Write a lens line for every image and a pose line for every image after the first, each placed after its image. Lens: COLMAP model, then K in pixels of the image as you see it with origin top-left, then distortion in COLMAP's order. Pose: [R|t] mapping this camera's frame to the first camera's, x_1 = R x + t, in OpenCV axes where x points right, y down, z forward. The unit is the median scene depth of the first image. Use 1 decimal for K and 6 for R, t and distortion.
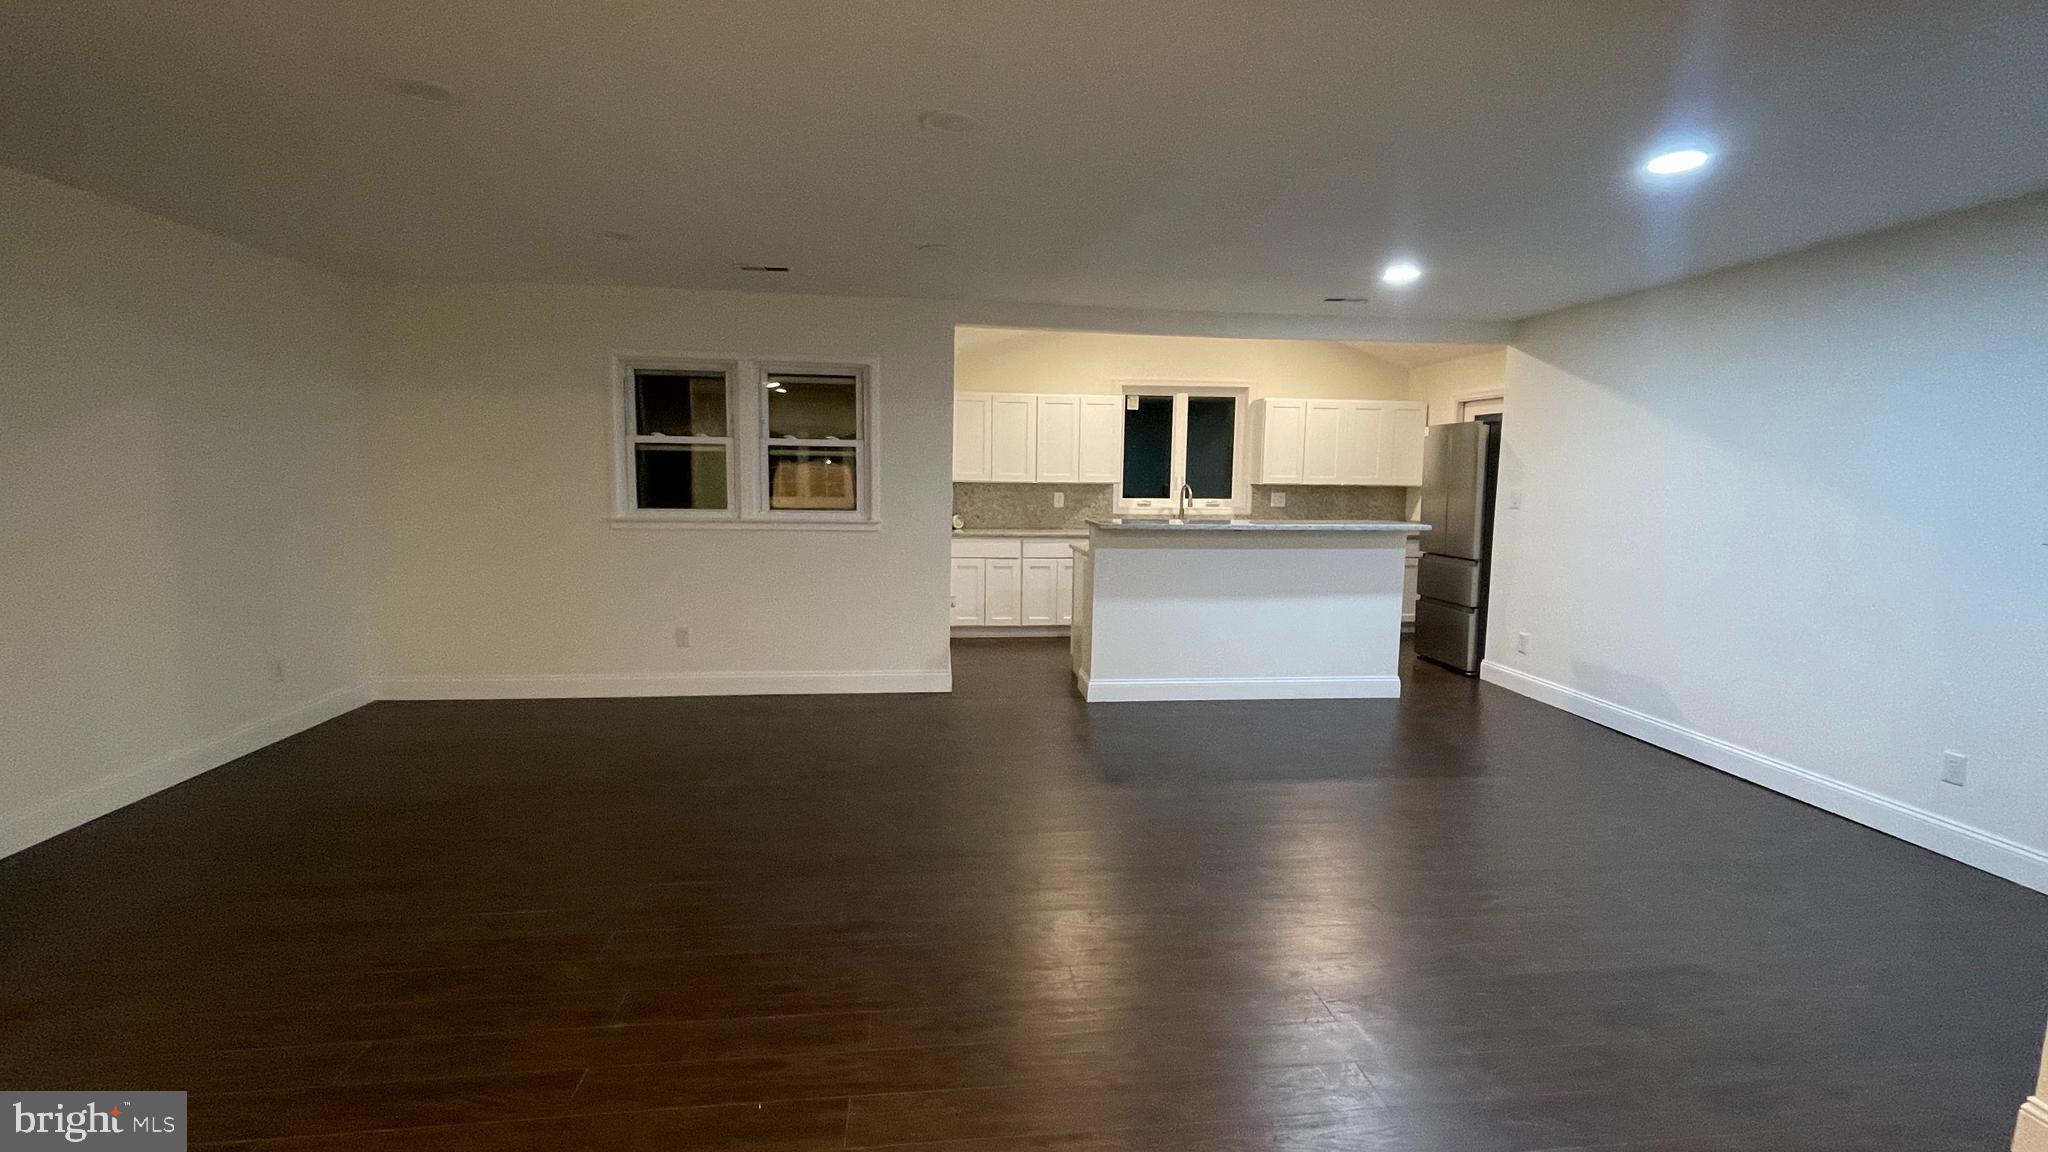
lens RADIAL K [[880.9, 0, 1028.9], [0, 880.9, 572.4], [0, 0, 1]] dist [-0.006216, 0.003548]
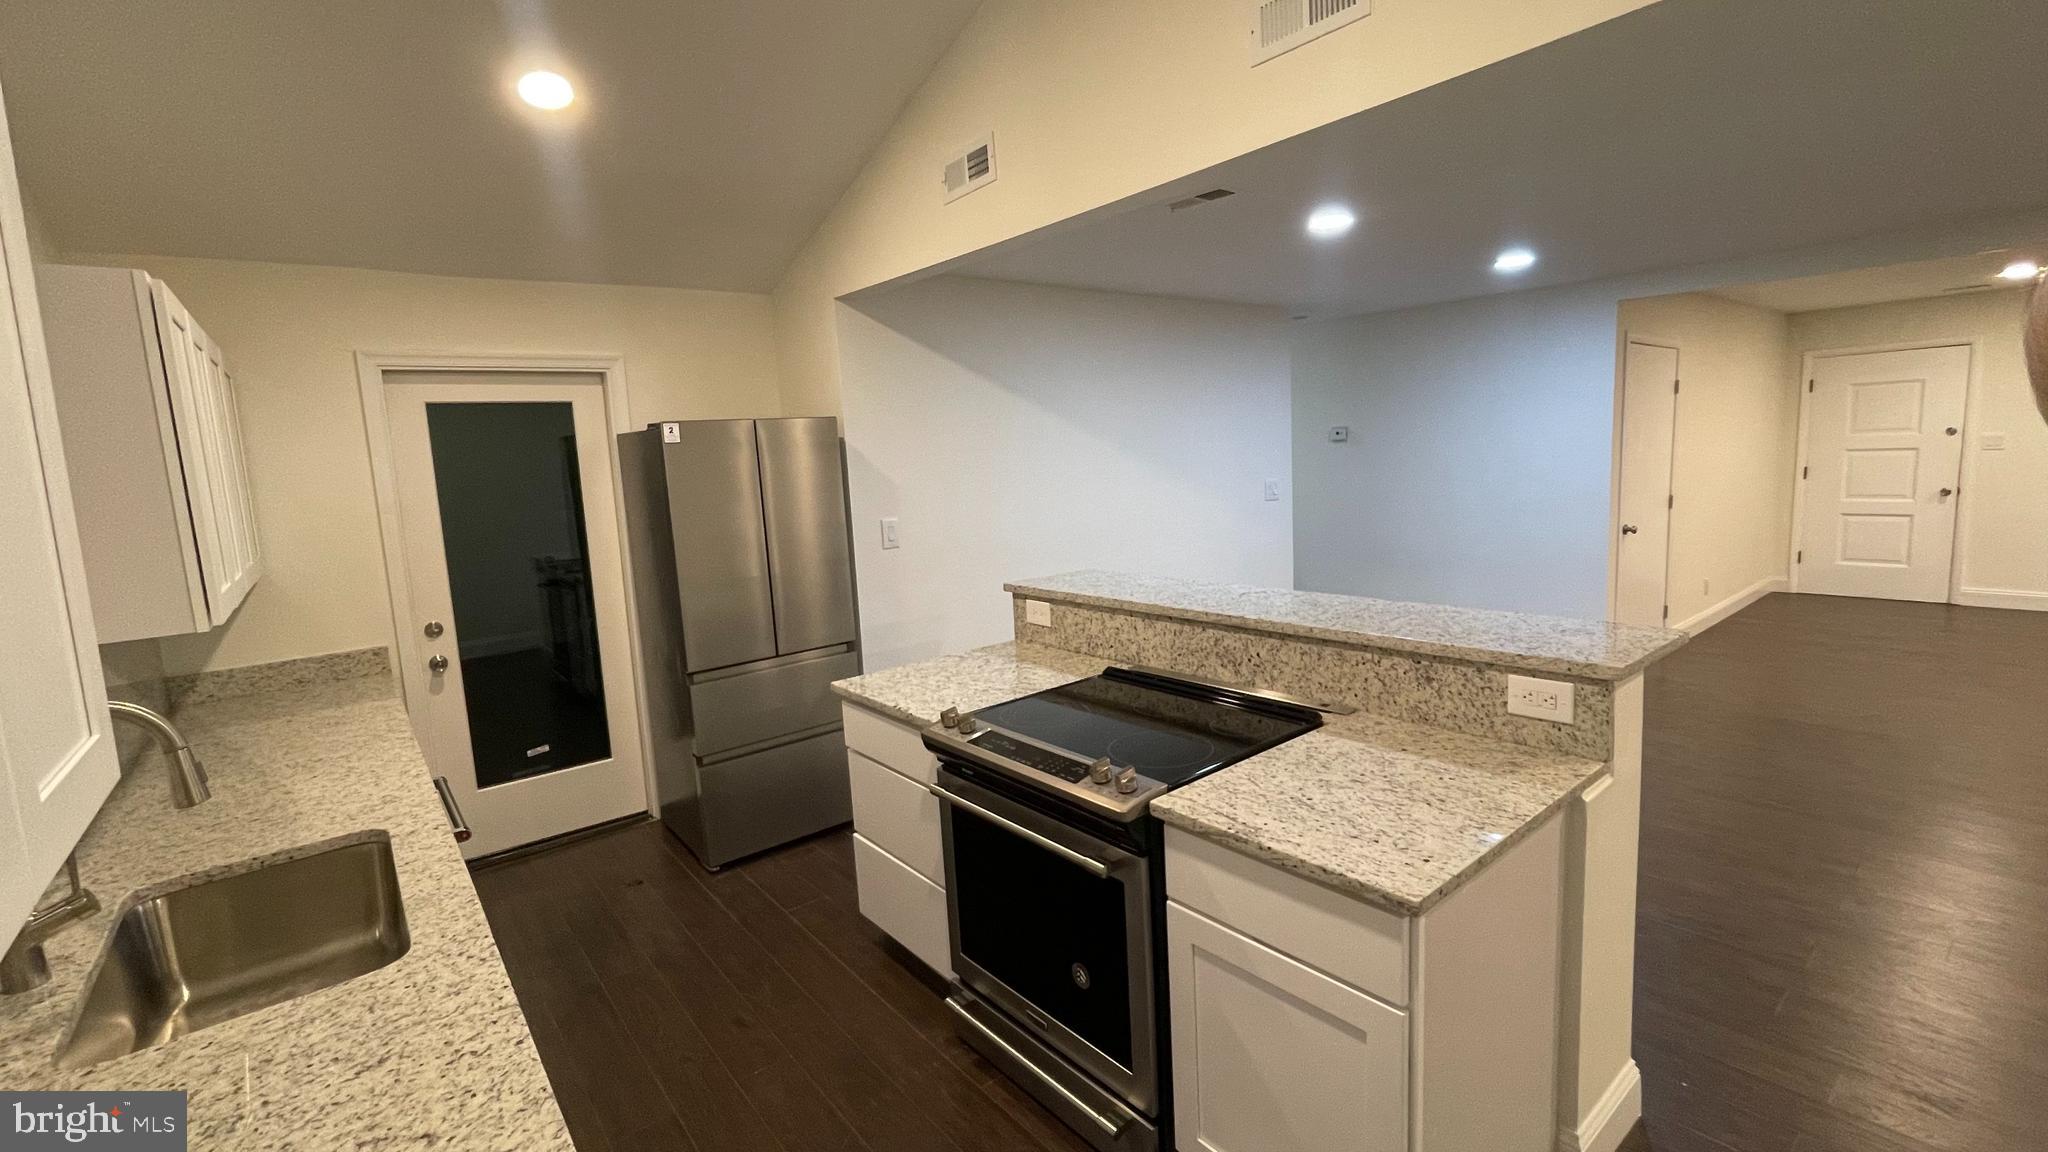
lens RADIAL K [[880.9, 0, 1033.0], [0, 880.9, 568.4], [0, 0, 1]] dist [-0.006216, 0.003548]
pose [[-0.531877, -0.097057, 0.841241, -0.064616], [0.142821, 0.968899, 0.202084, -0.138877], [-0.834691, 0.227630, -0.501473, 0.968015]]
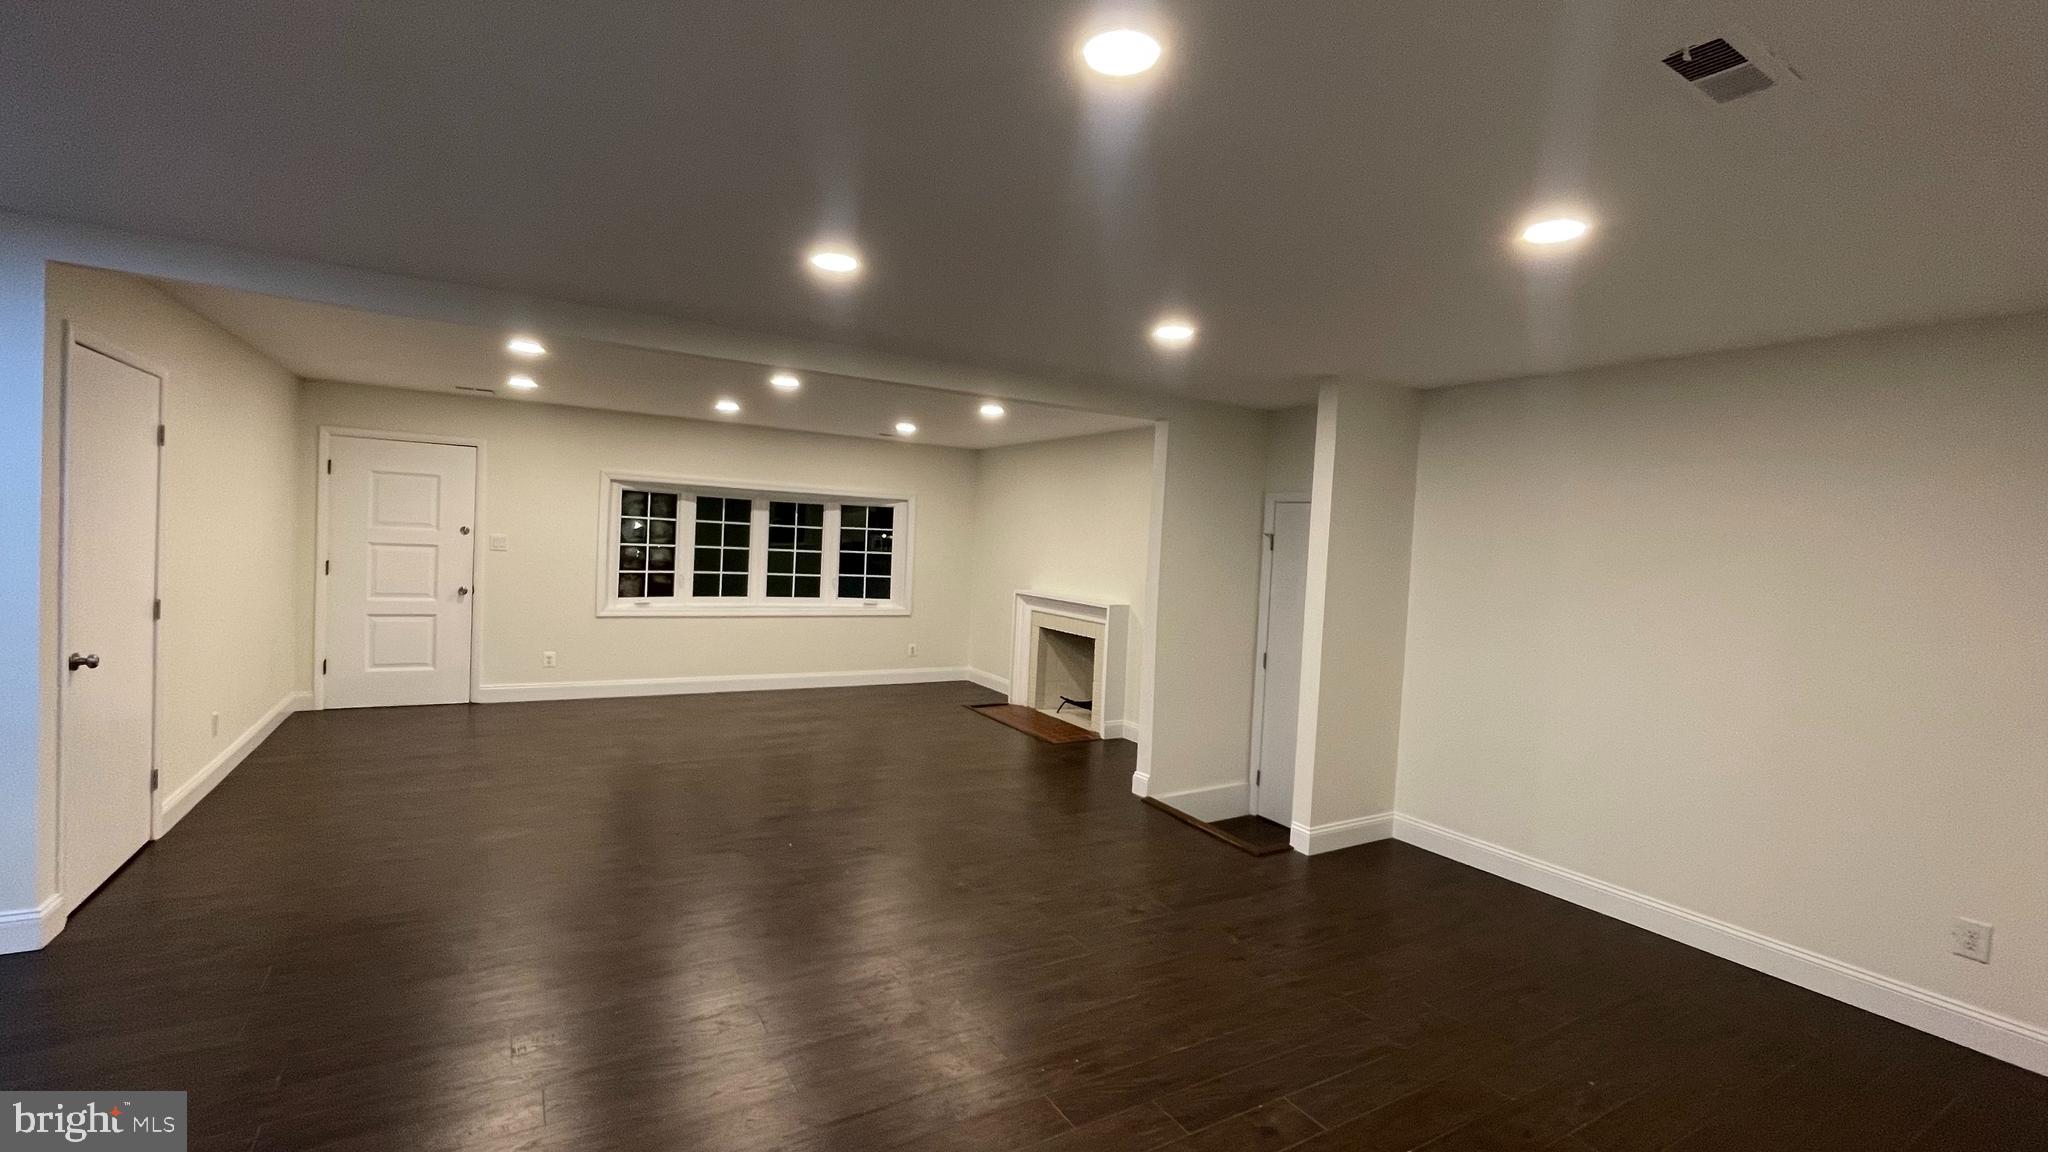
lens RADIAL K [[880.9, 0, 1031.2], [0, 880.9, 568.2], [0, 0, 1]] dist [-0.006216, 0.003548]
pose [[-0.913234, -0.046495, -0.404774, 0.040521], [-0.109327, 0.984998, 0.133517, -0.103818], [0.392493, 0.166185, -0.904617, 0.746091]]
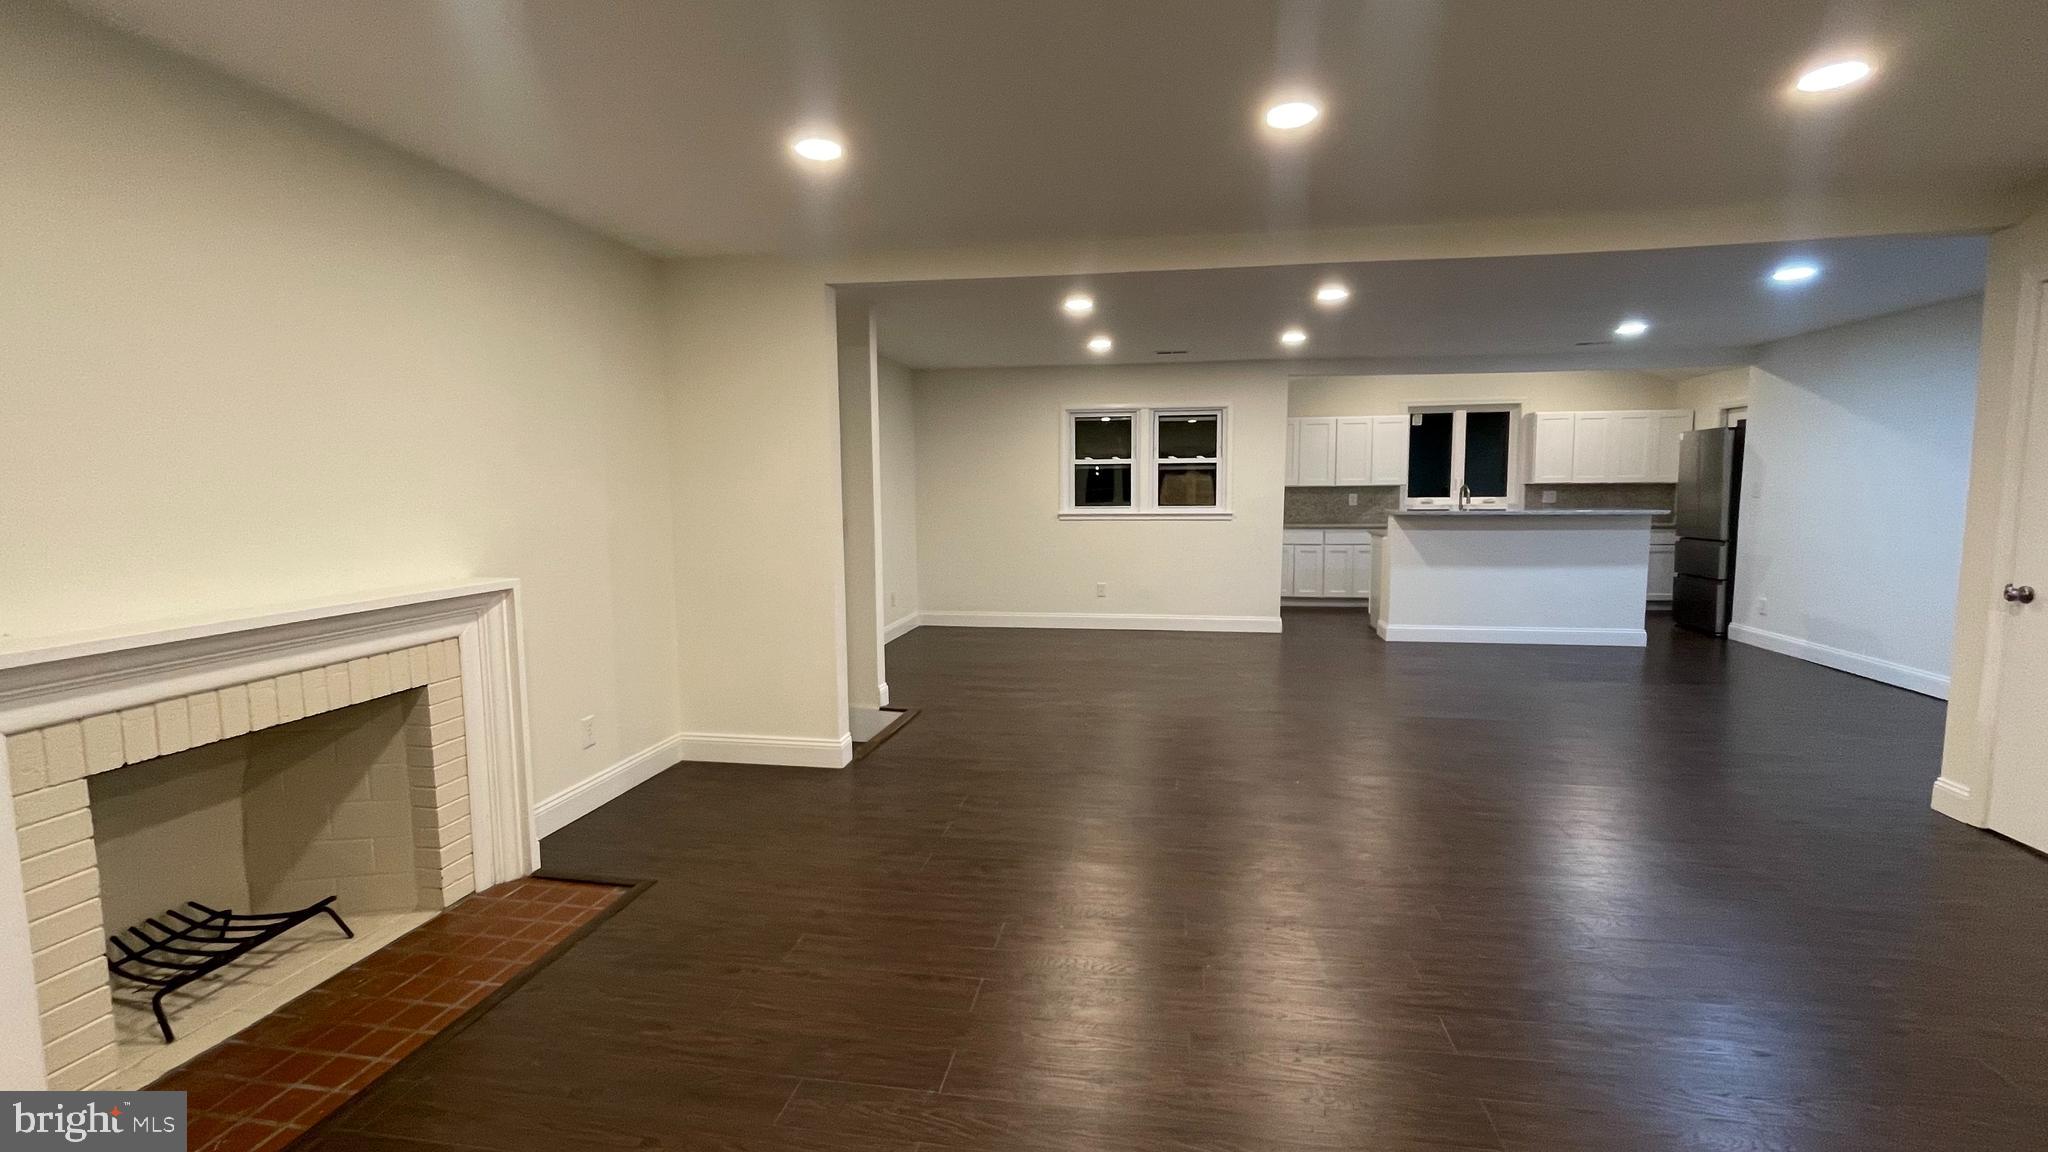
lens RADIAL K [[880.9, 0, 1029.6], [0, 880.9, 571.8], [0, 0, 1]] dist [-0.006216, 0.003548]
pose [[0.960046, 0.006085, -0.279775, -0.060955], [-0.010061, 0.999868, -0.012777, 0.044020], [0.279660, 0.015082, 0.959980, -0.355054]]
